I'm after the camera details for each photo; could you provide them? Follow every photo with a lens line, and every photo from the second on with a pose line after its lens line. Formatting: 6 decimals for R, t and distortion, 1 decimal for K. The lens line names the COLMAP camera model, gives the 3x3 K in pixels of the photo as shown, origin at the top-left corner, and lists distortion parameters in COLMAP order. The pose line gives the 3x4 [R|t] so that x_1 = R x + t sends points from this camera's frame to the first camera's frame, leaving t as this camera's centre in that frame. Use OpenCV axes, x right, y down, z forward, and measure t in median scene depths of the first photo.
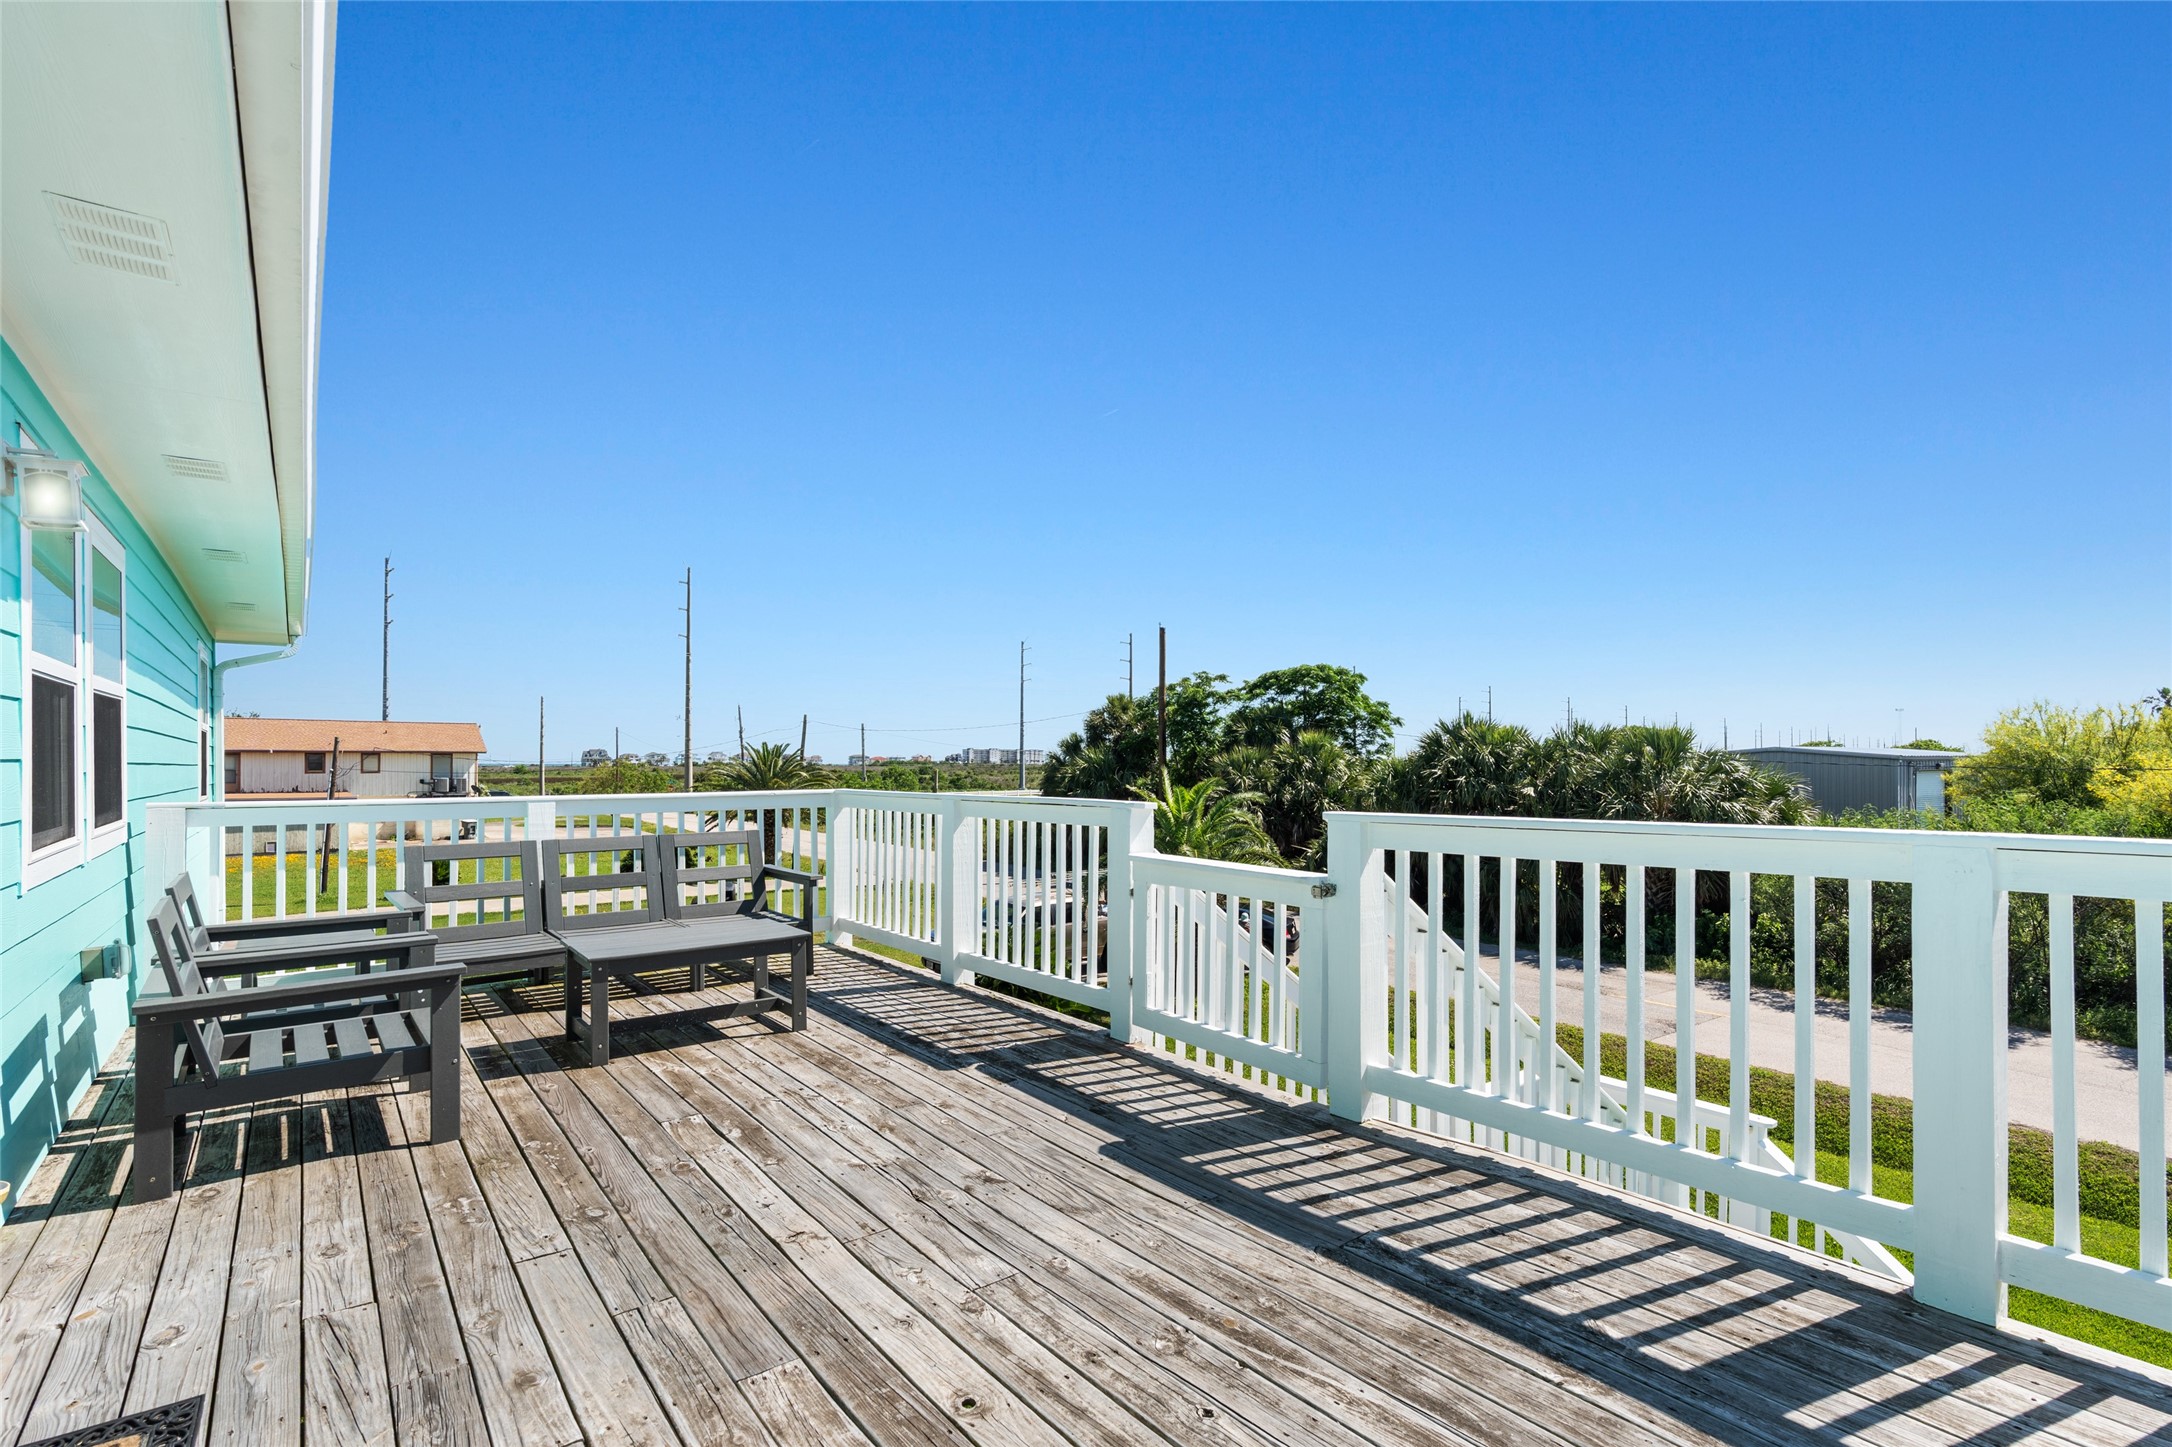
lens RADIAL K [[1024.1, 0, 1082.3], [0, 1024.1, 786.5], [0, 0, 1]] dist [0.000419, 0.000200]
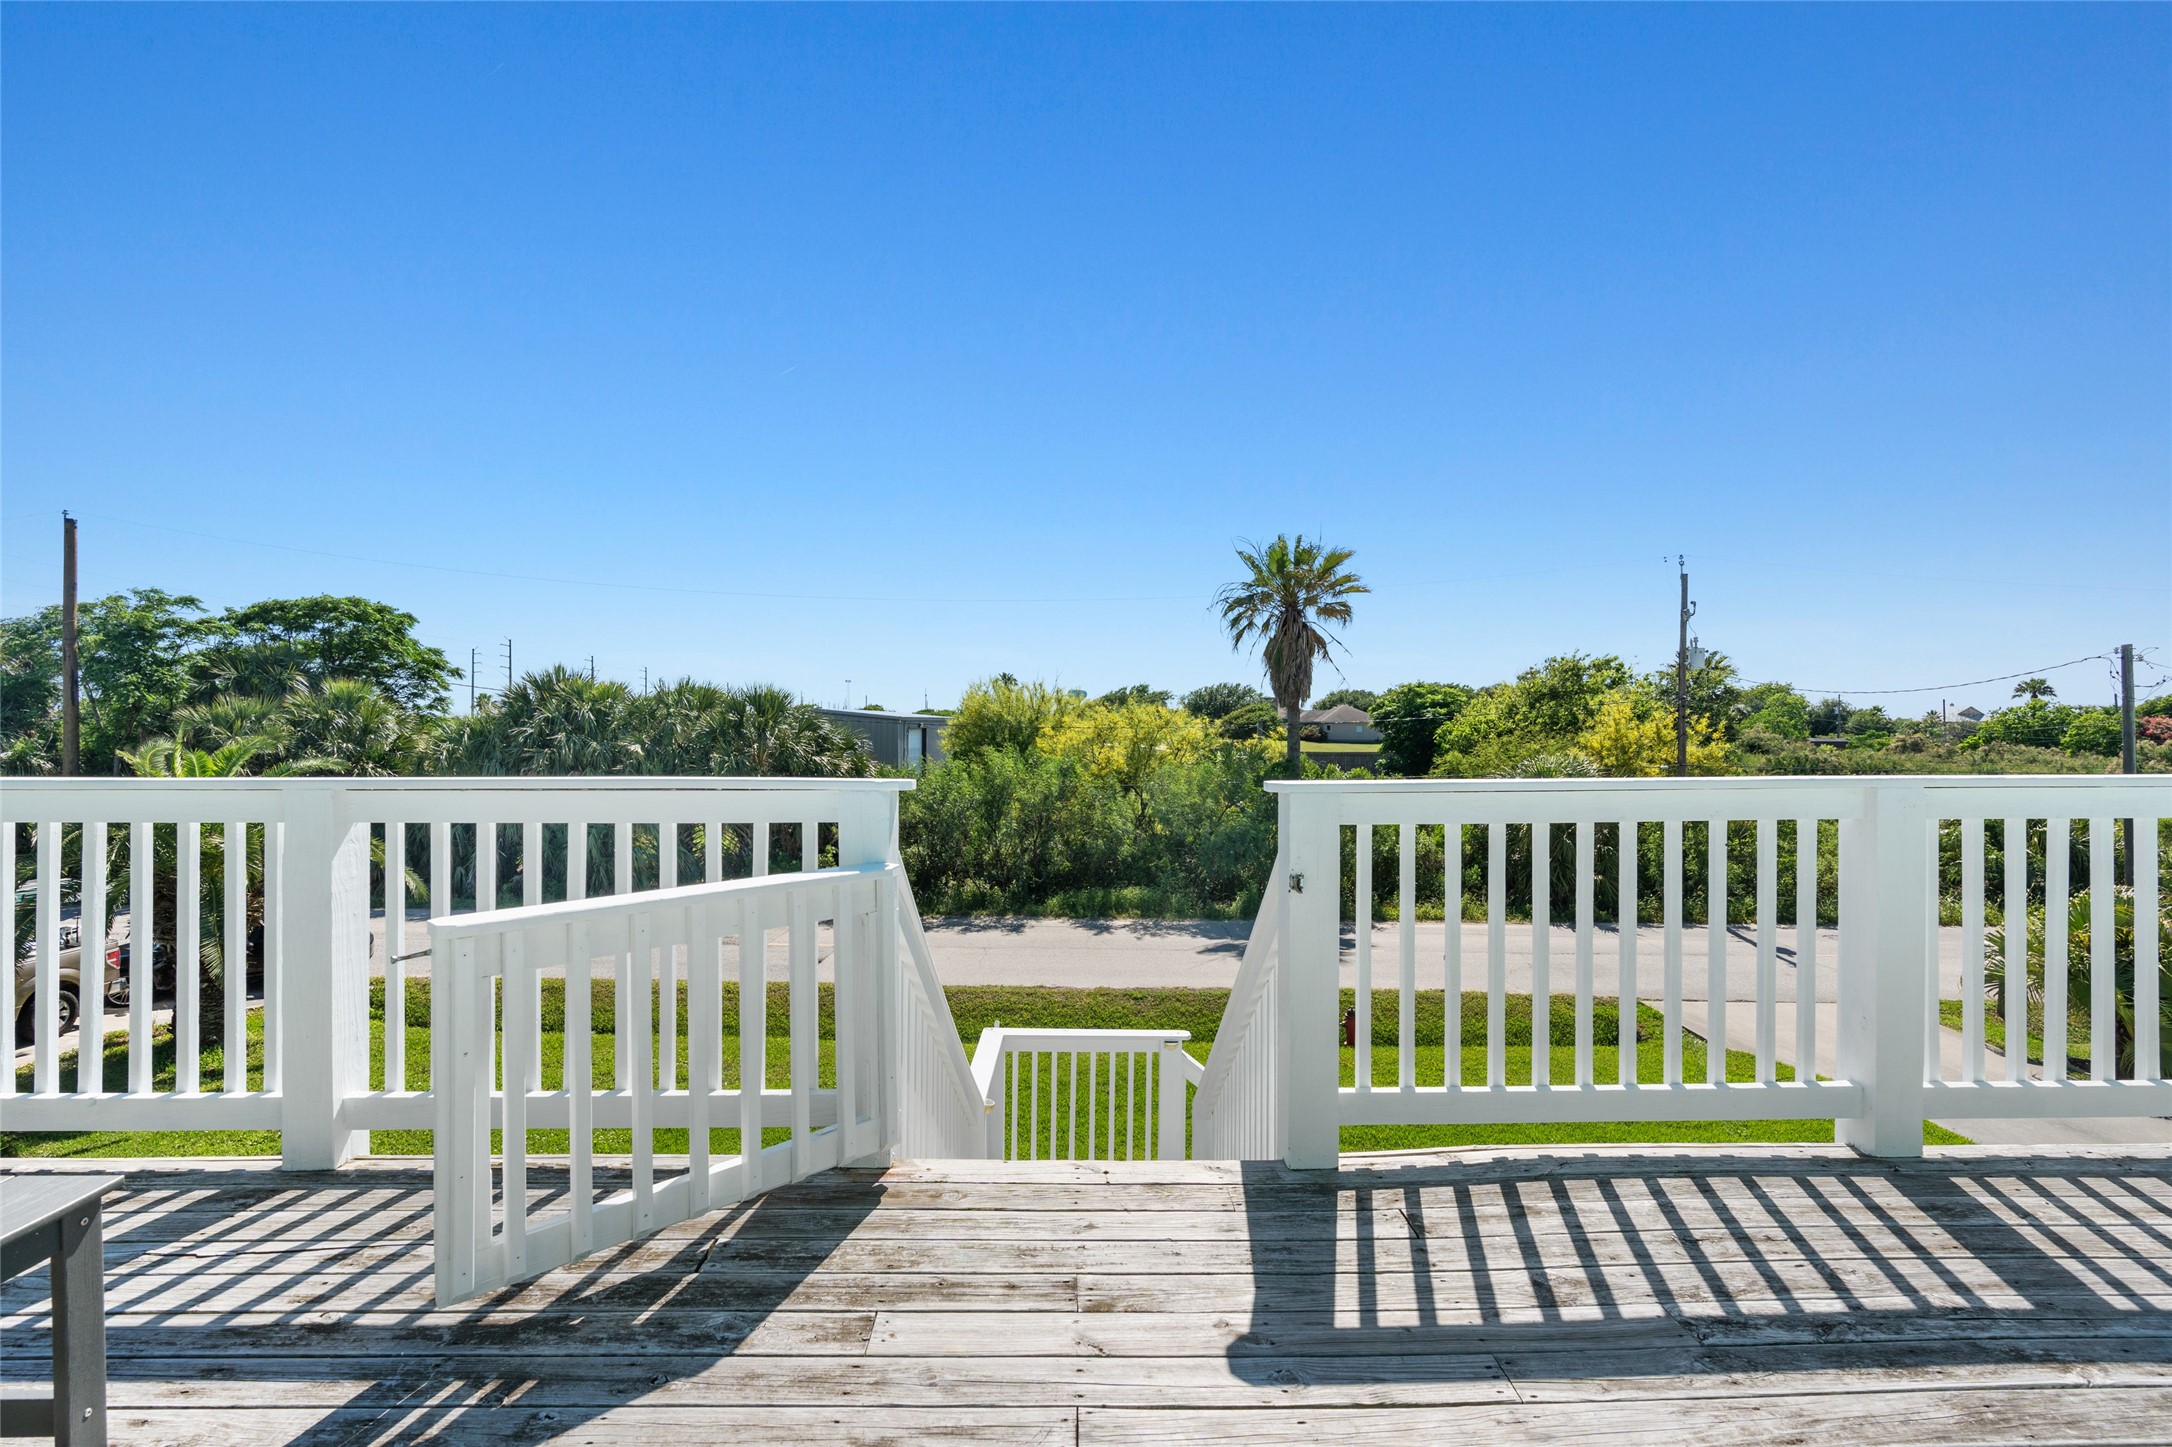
lens RADIAL K [[989.1, 0, 1074.8], [0, 989.1, 724.8], [0, 0, 1]] dist [-0.003092, 0.000218]
pose [[0.595455, 0.002210, 0.803386, -0.066912], [0.013756, 0.999822, -0.012946, -0.001069], [-0.803271, 0.018761, 0.595318, 0.100680]]
